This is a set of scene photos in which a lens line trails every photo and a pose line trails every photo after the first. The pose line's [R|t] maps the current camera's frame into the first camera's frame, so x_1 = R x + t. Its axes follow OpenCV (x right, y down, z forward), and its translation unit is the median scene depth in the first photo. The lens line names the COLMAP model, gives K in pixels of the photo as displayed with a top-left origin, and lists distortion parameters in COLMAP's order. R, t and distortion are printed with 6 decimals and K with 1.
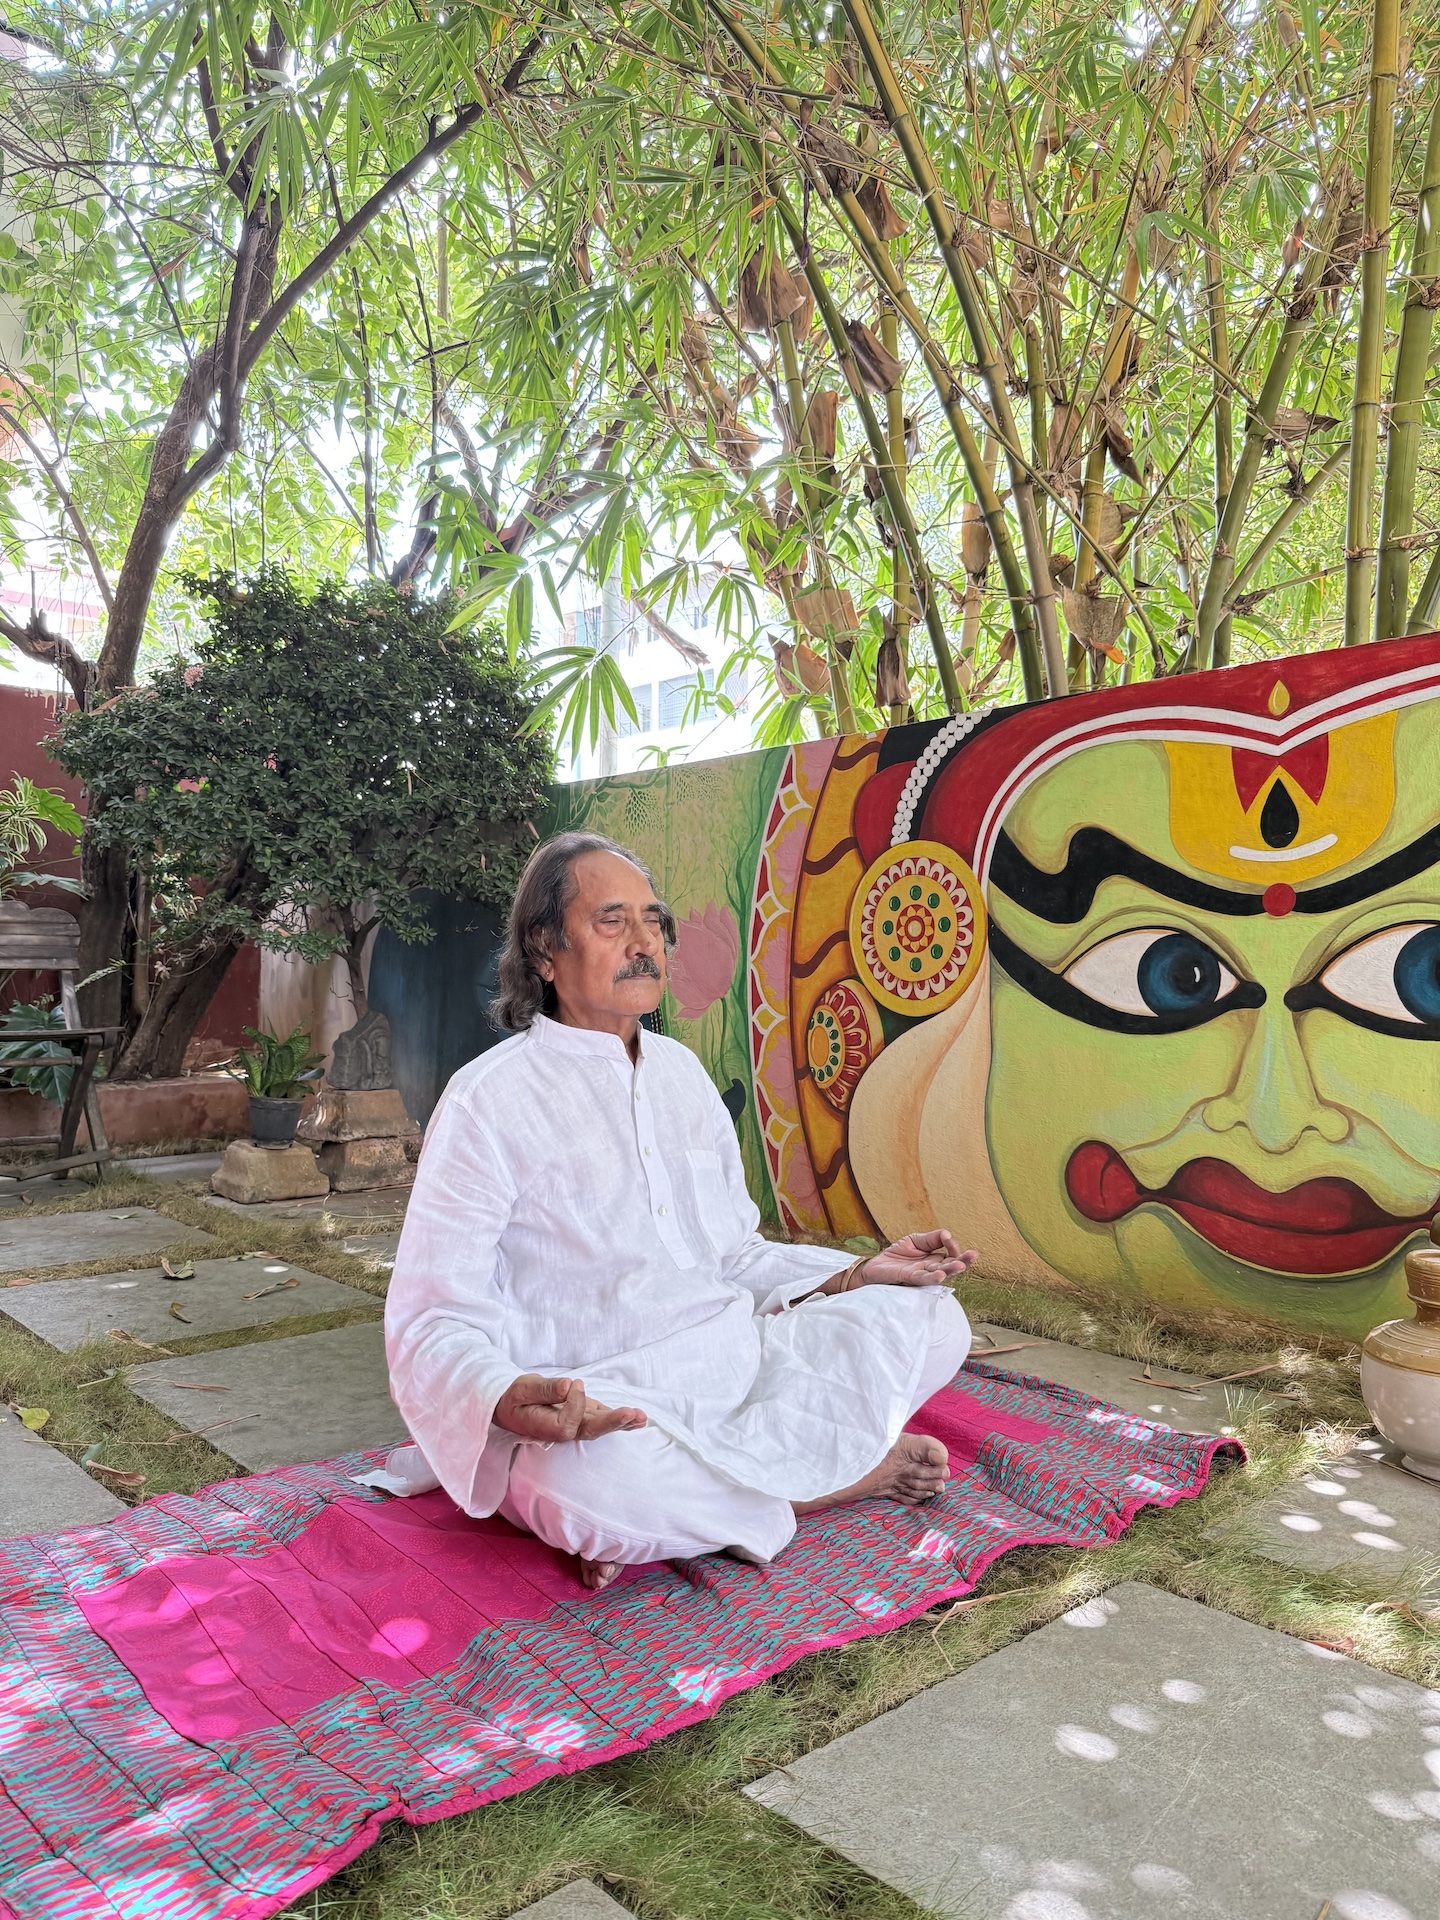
lens RADIAL K [[1333.0, 0, 717.8], [0, 1333.0, 966.2], [0, 0, 1]] dist [0.149814, -0.280403]
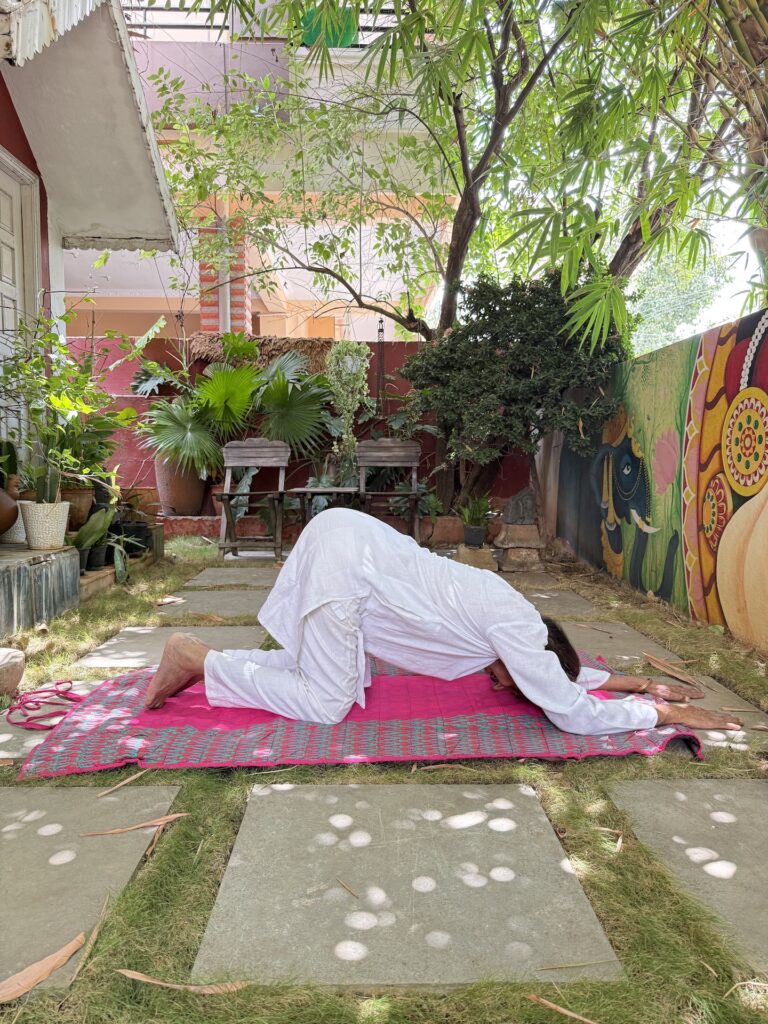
lens RADIAL K [[719.8, 0, 383.2], [0, 719.8, 515.2], [0, 0, 1]] dist [0.124255, -0.223113]
pose [[0.750842, 0.044891, -0.658954, 0.398569], [0.005772, 0.997203, 0.074512, -0.008390], [0.660456, -0.059750, 0.748483, 0.039915]]
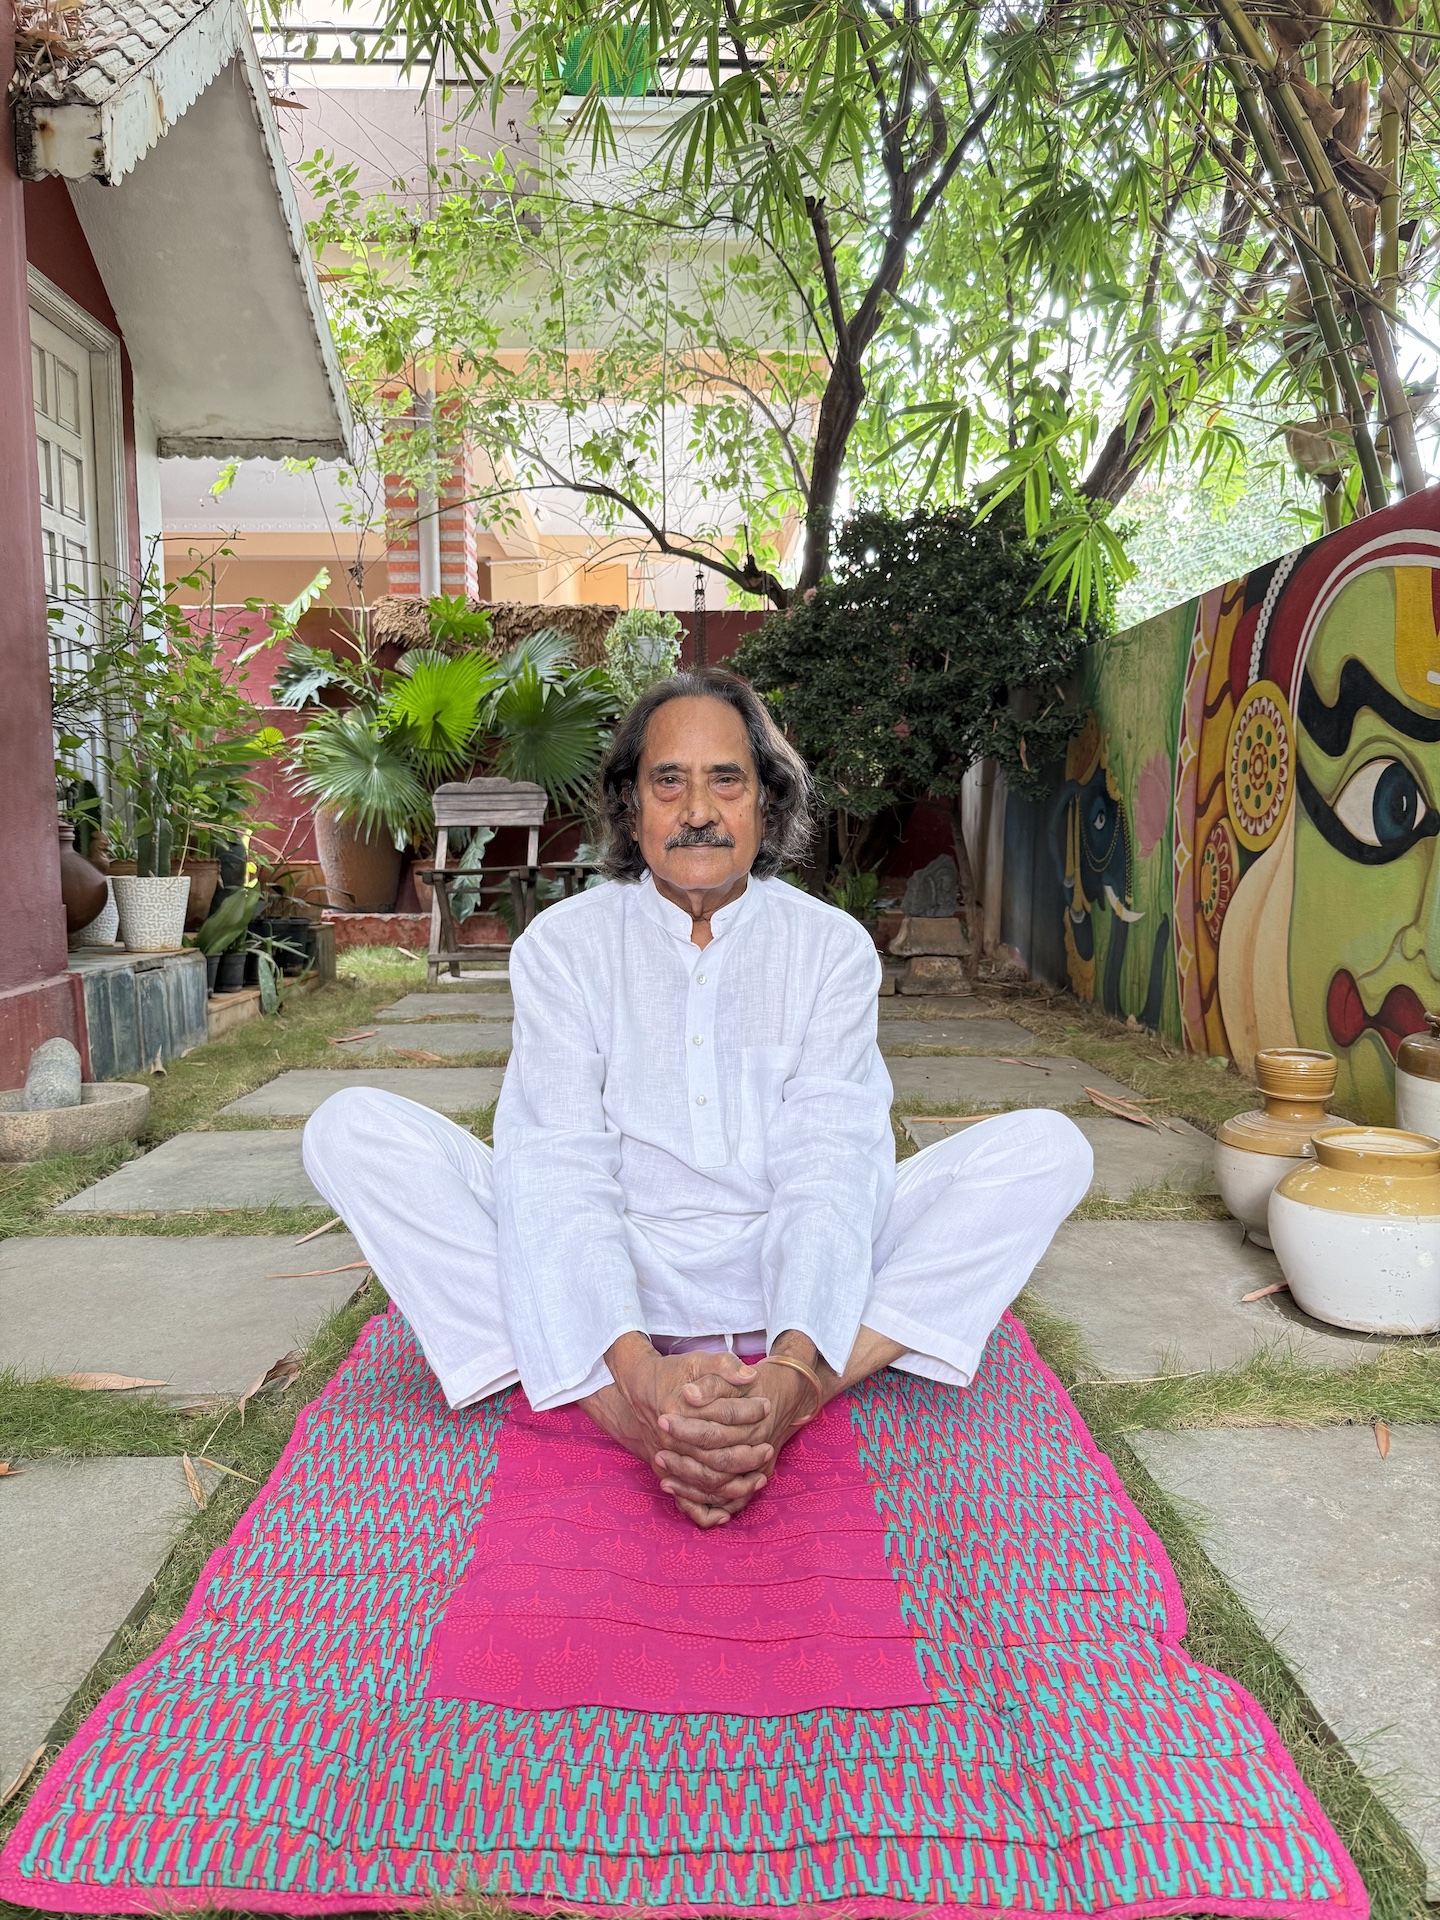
lens RADIAL K [[1346.3, 0, 731.1], [0, 1346.3, 962.3], [0, 0, 1]] dist [0.108125, -0.189010]
pose [[0.754276, 0.051874, -0.654505, 0.532742], [0.013167, 0.995478, 0.094072, 0.017789], [0.656425, -0.079575, 0.750183, -0.074637]]
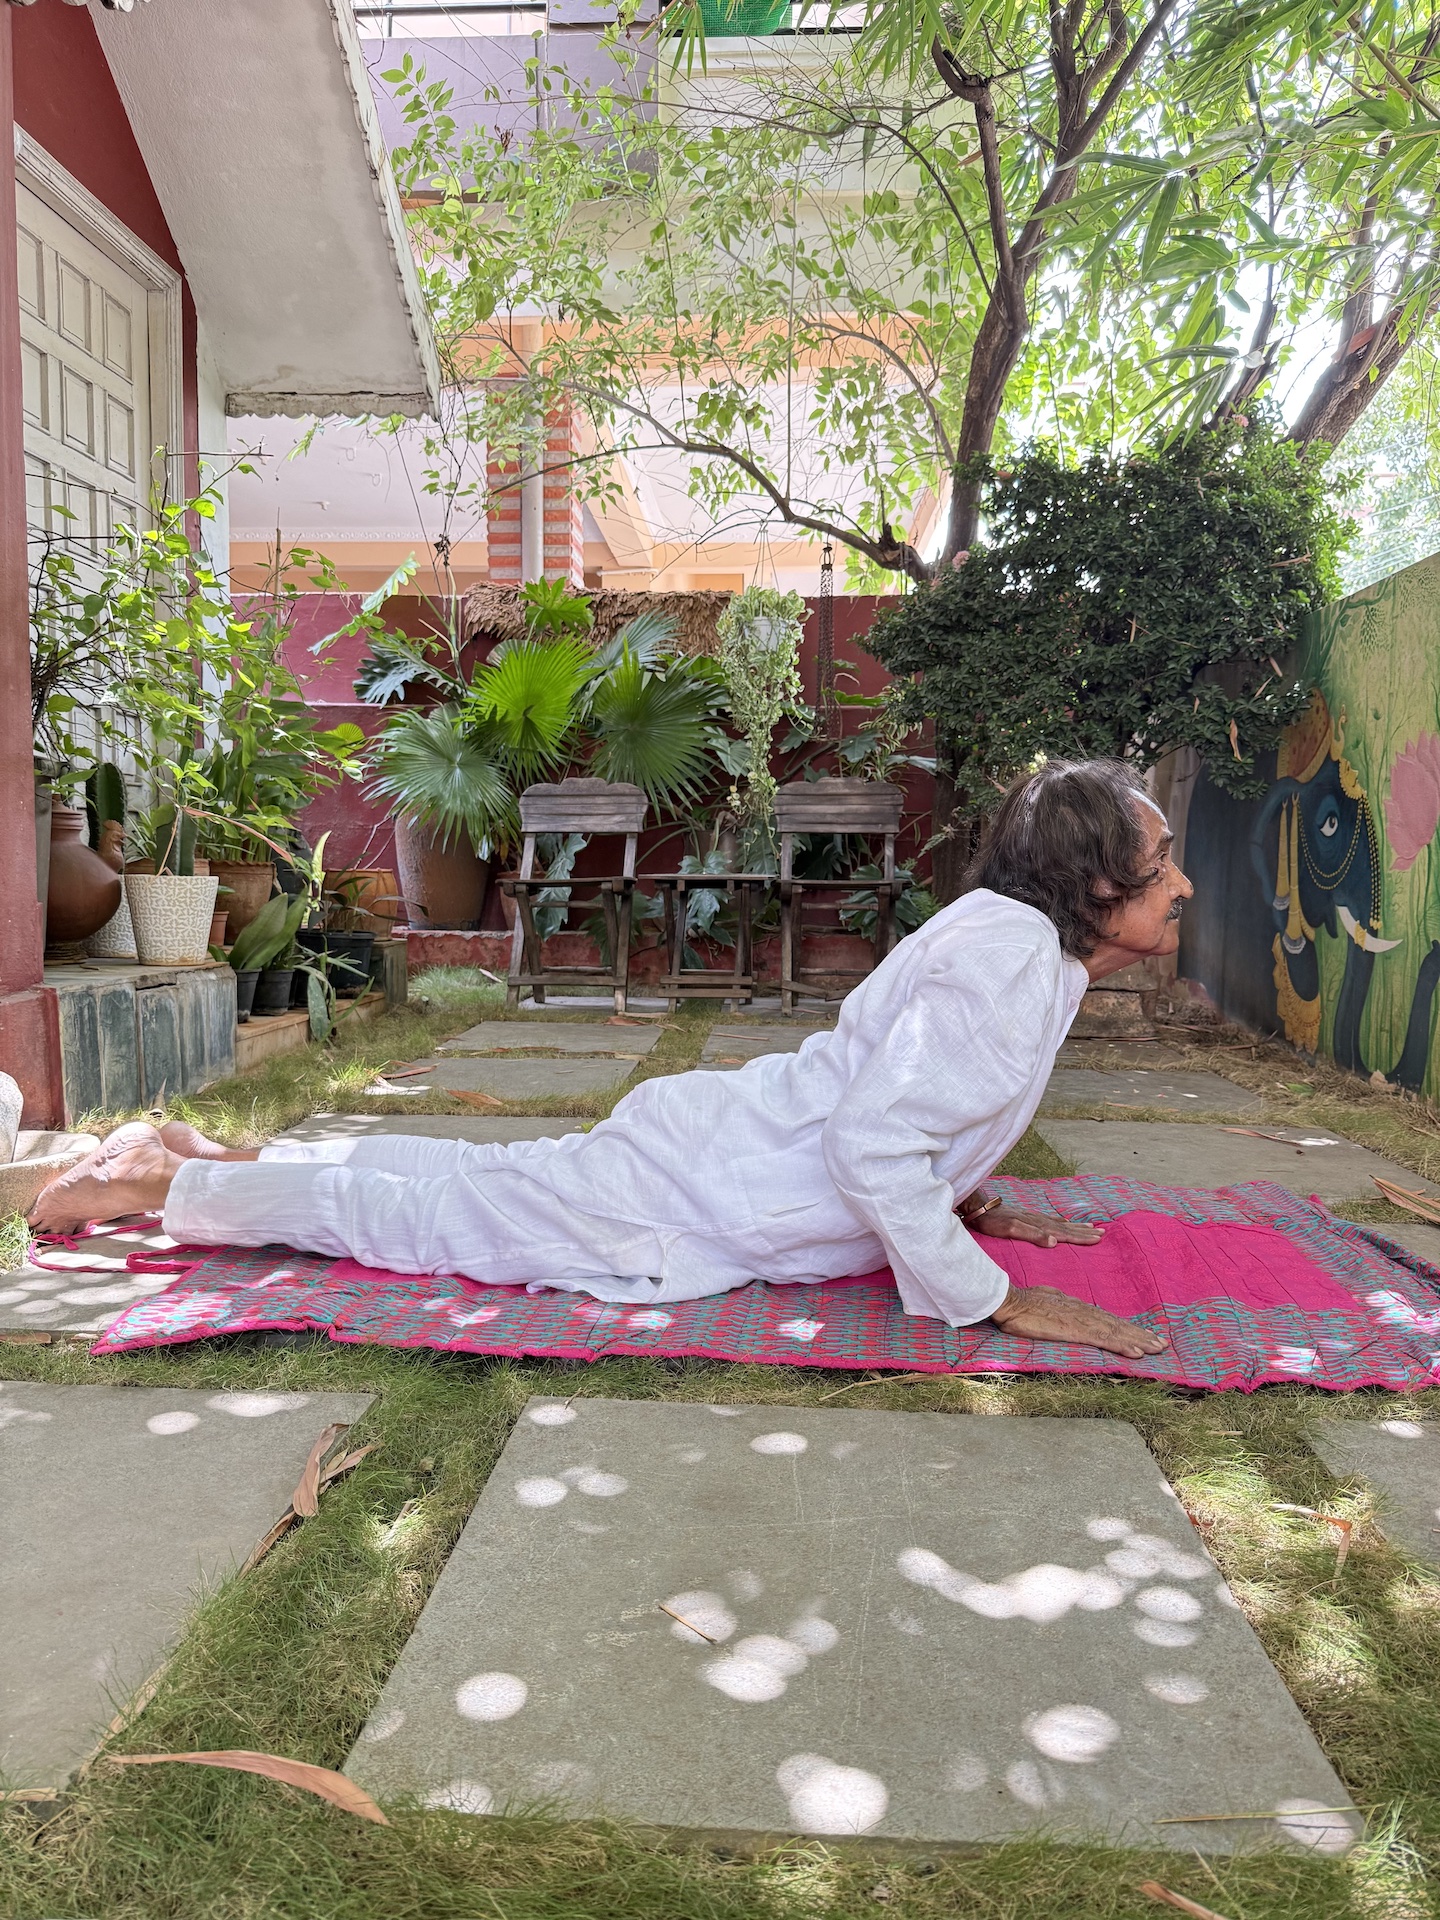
lens RADIAL K [[1349.6, 0, 718.6], [0, 1349.6, 966.1], [0, 0, 1]] dist [0.124255, -0.223113]
pose [[0.692077, 0.052630, -0.719902, 0.362607], [0.000338, 0.997315, 0.073236, 0.042294], [0.721823, -0.050928, 0.690201, 0.092510]]
